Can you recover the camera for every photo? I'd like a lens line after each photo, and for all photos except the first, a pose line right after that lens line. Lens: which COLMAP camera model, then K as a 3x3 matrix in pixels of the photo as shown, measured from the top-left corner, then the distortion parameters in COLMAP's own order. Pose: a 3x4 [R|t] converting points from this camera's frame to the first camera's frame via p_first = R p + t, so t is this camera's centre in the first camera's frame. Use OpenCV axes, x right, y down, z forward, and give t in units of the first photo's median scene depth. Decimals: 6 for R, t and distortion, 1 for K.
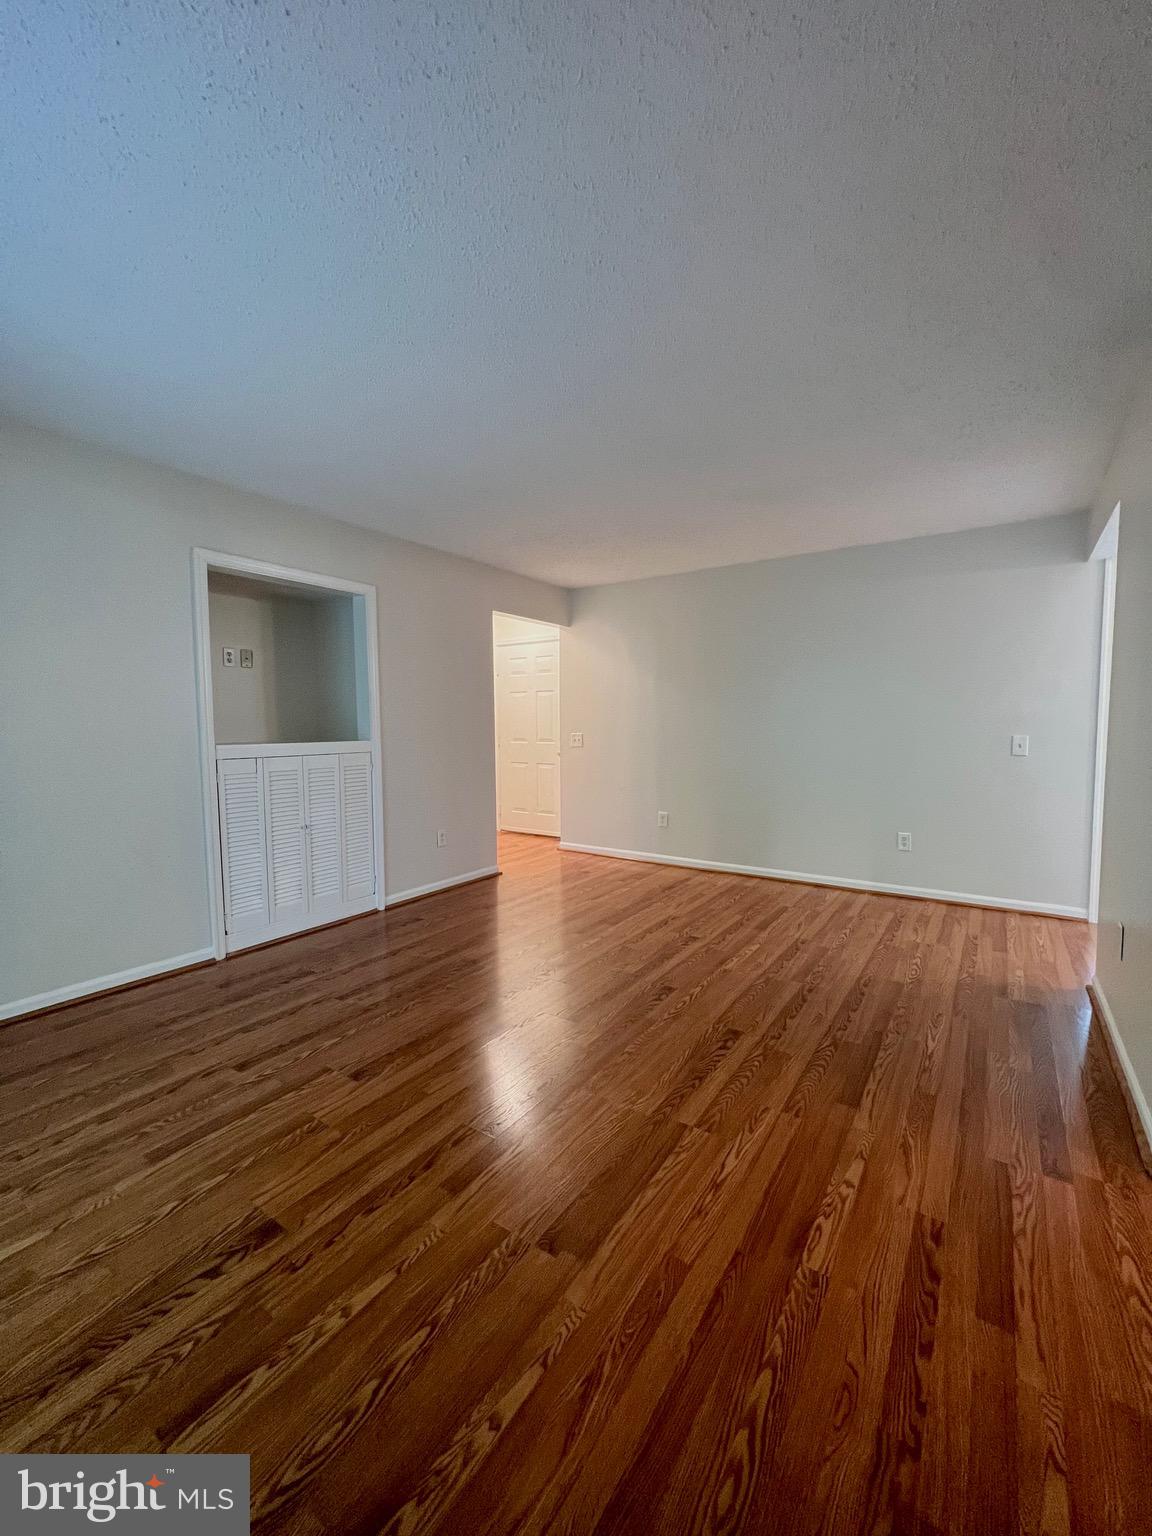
lens RADIAL K [[613.2, 0, 585.9], [0, 613.2, 761.8], [0, 0, 1]] dist [-0.001234, 0.001180]
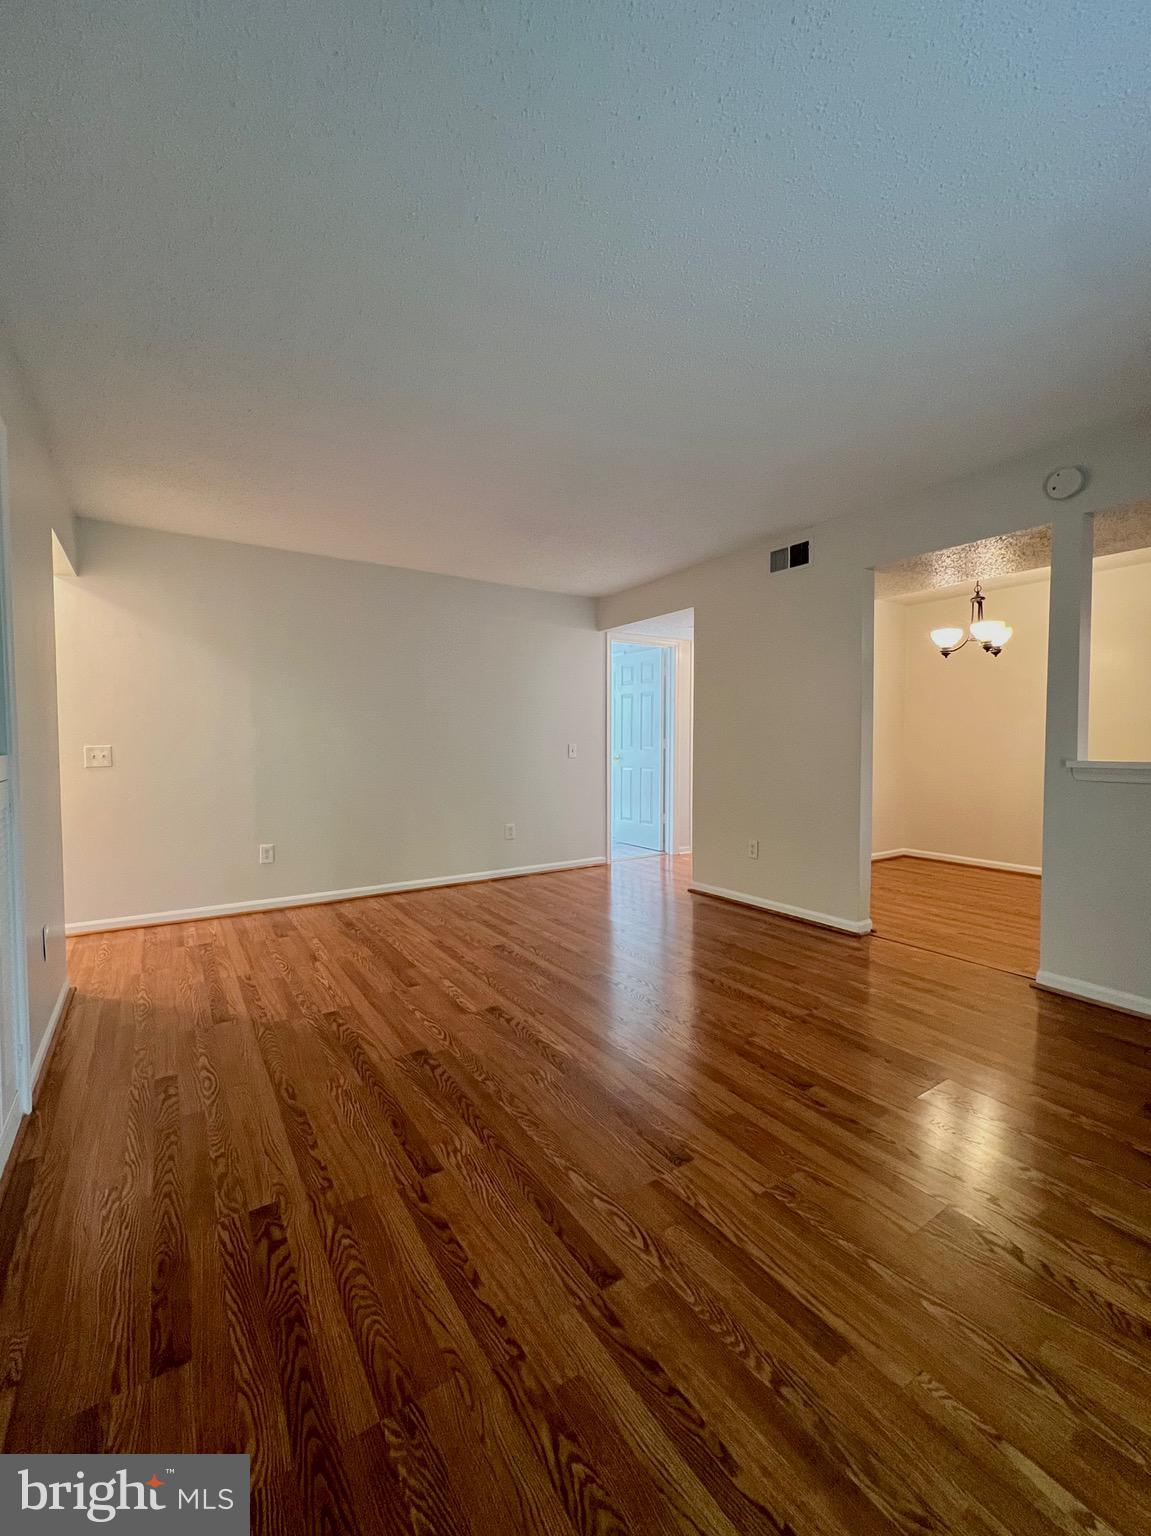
lens RADIAL K [[627.7, 0, 583.8], [0, 627.7, 761.2], [0, 0, 1]] dist [-0.000435, 0.000638]
pose [[0.379081, -0.025443, 0.925014, -0.767122], [0.056670, 0.998384, 0.004237, -0.008888], [-0.923627, 0.050815, 0.379910, 0.516374]]
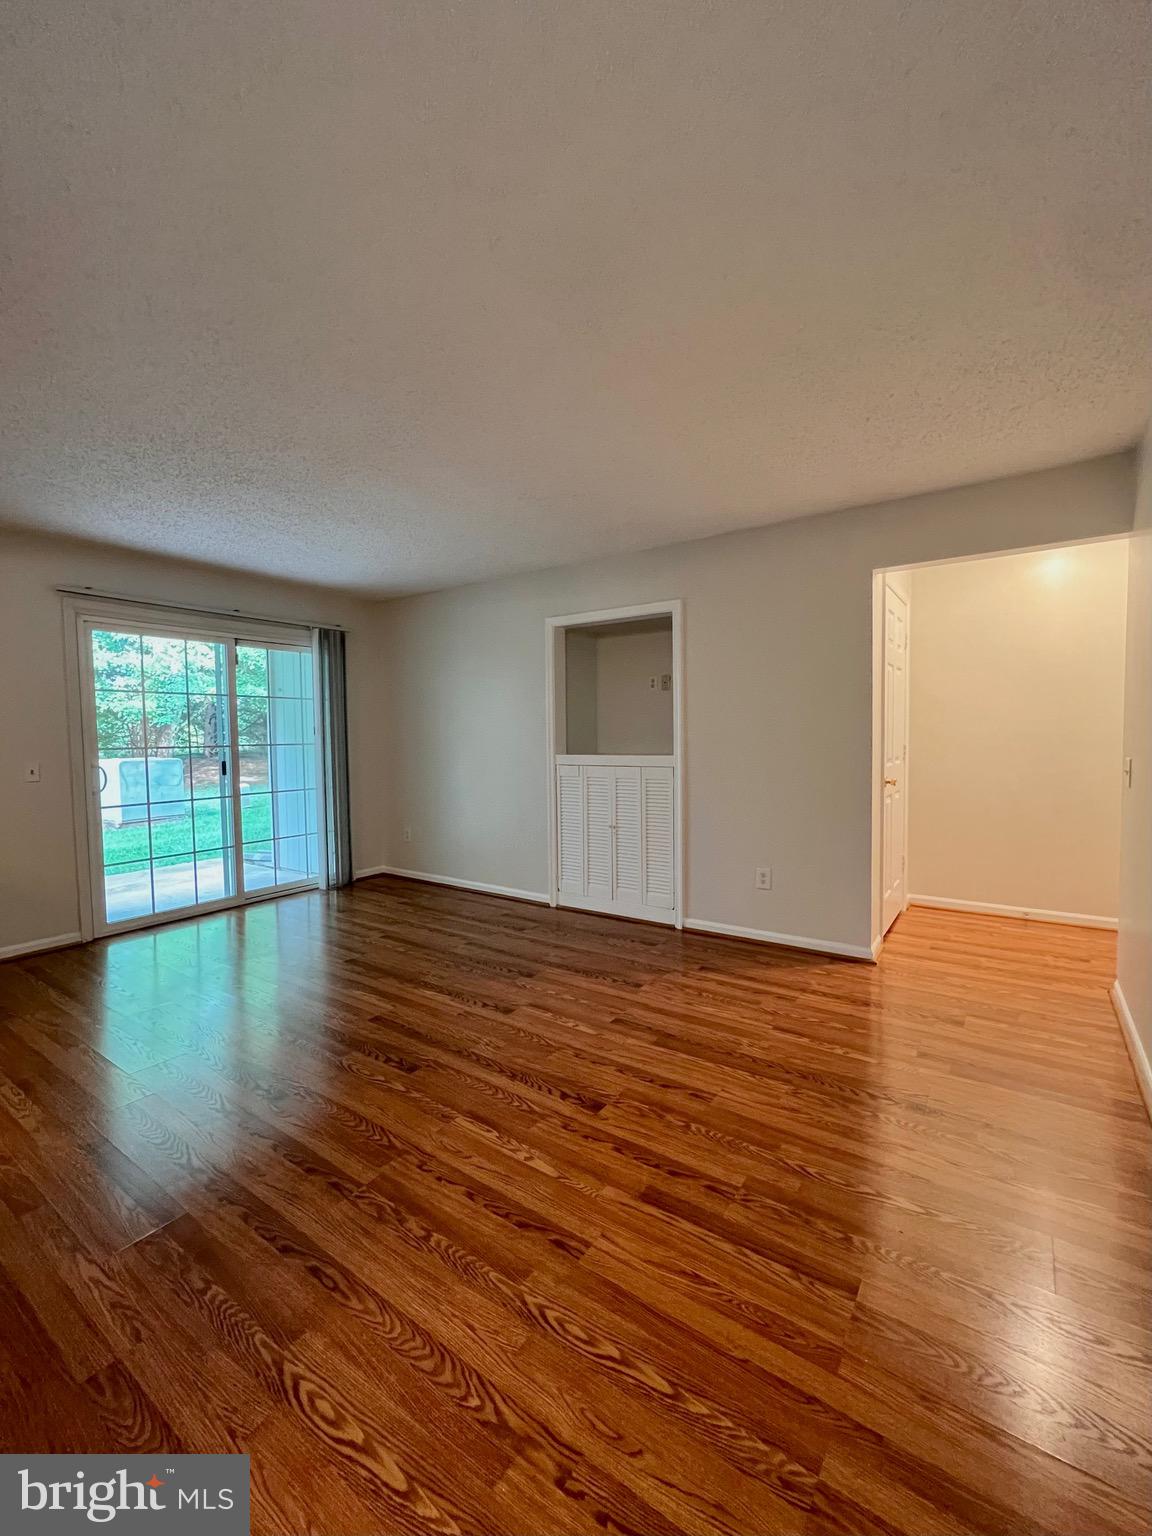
lens RADIAL K [[643.3, 0, 587.5], [0, 643.3, 763.9], [0, 0, 1]] dist [0.001685, 0.001305]
pose [[-0.011408, 0.052824, -0.998539, 0.856479], [-0.049832, 0.997333, 0.053329, -0.086555], [0.998692, 0.050368, -0.008745, 1.070162]]
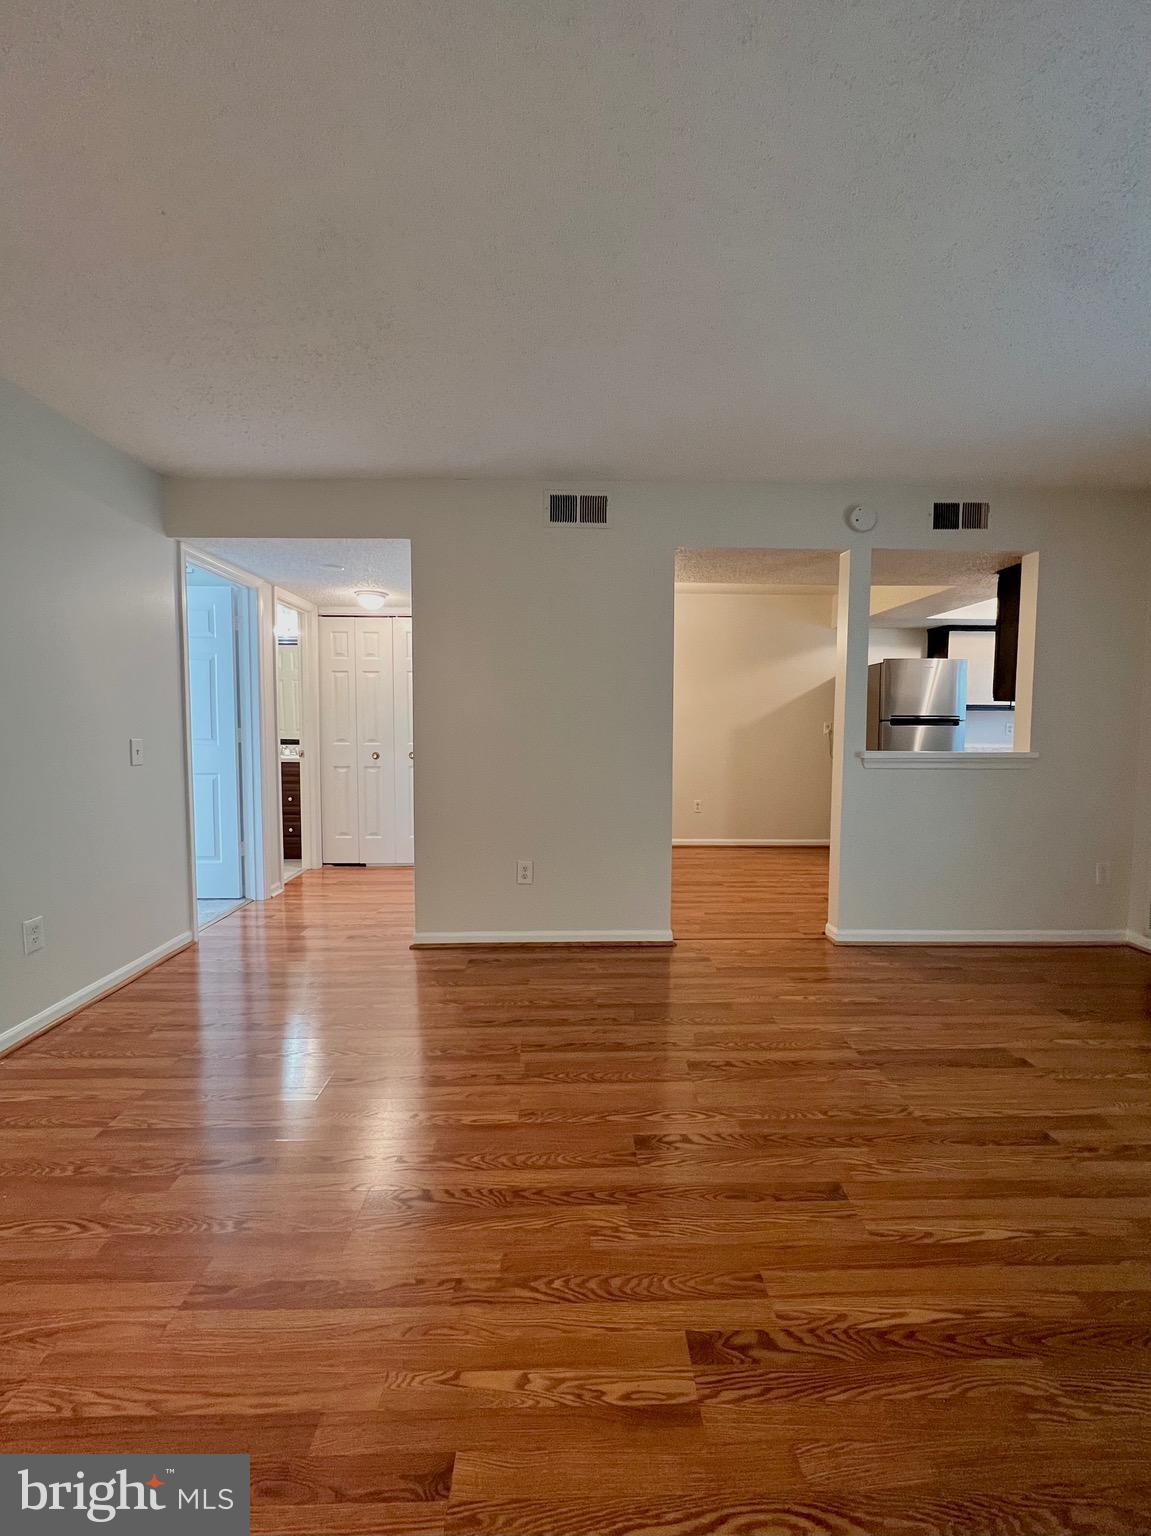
lens RADIAL K [[622.2, 0, 580.0], [0, 622.2, 766.8], [0, 0, 1]] dist [-0.002015, 0.000830]
pose [[-0.574020, -0.052672, 0.817146, -0.288935], [0.049069, 0.993923, 0.098537, -0.070648], [-0.817370, 0.096658, -0.567947, 1.206085]]
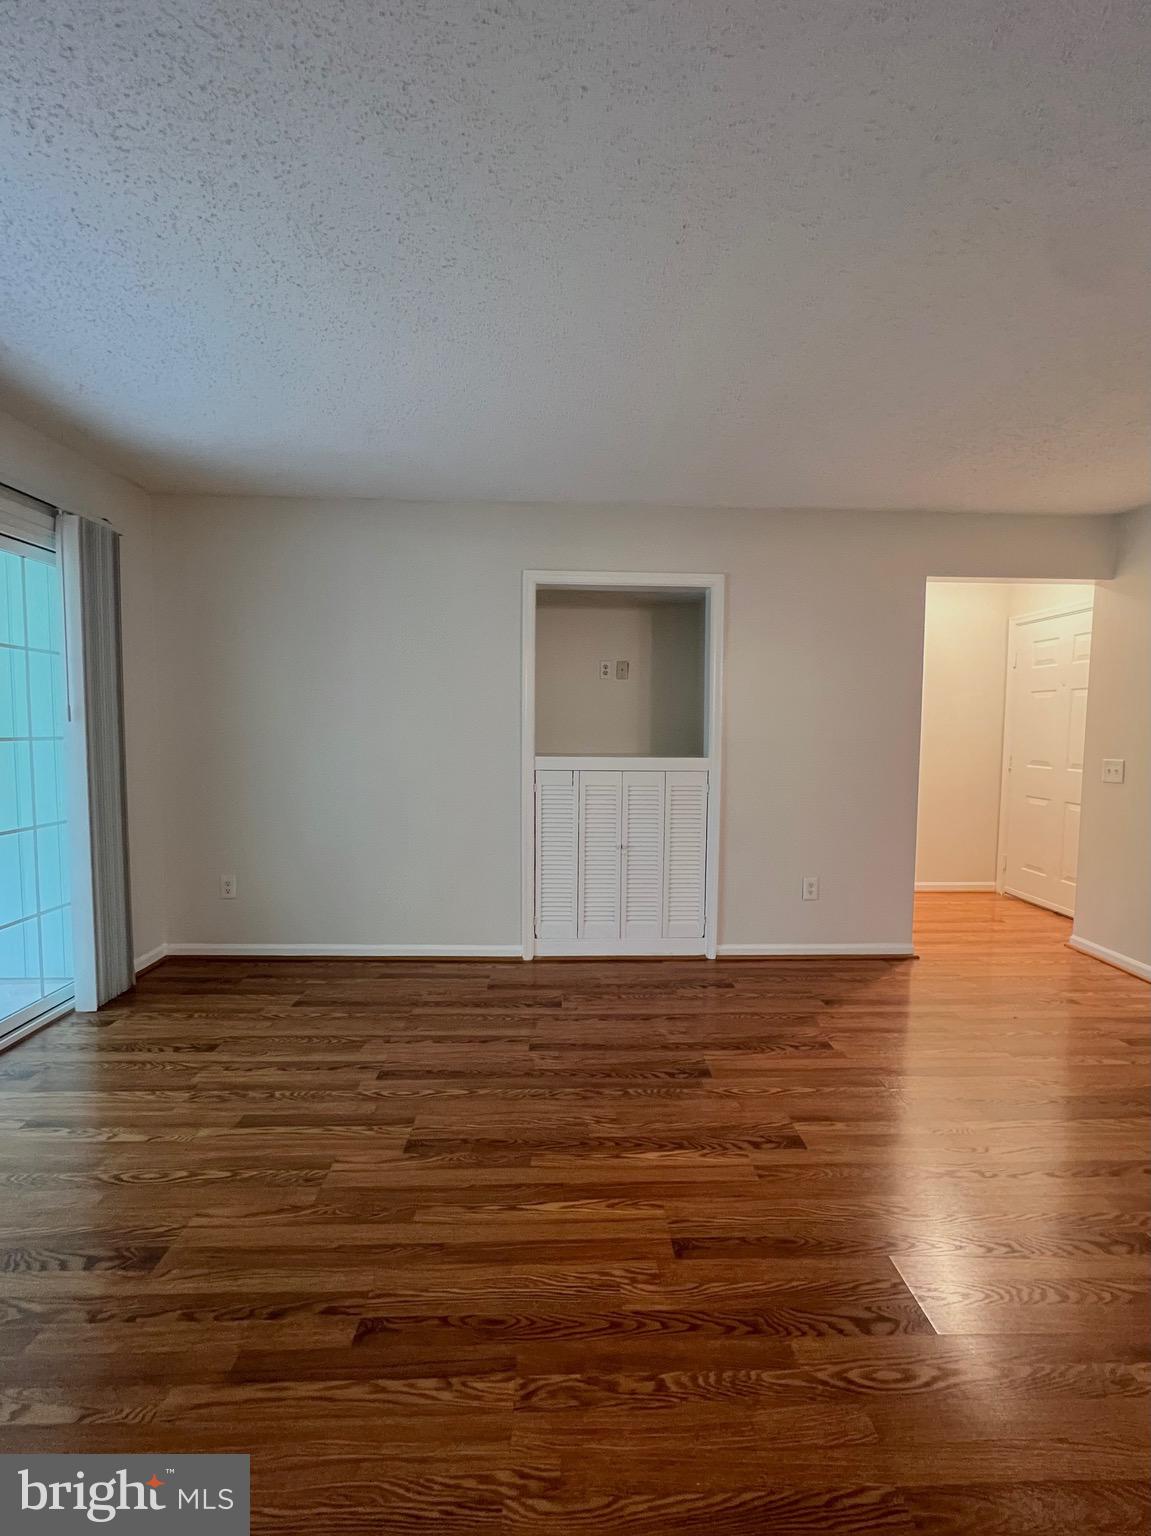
lens RADIAL K [[627.7, 0, 583.8], [0, 627.7, 761.2], [0, 0, 1]] dist [-0.000435, 0.000638]
pose [[0.588591, 0.057660, -0.806372, 0.306947], [-0.063448, 0.997671, 0.025027, -0.050306], [0.805937, 0.036432, 0.590879, 0.427386]]
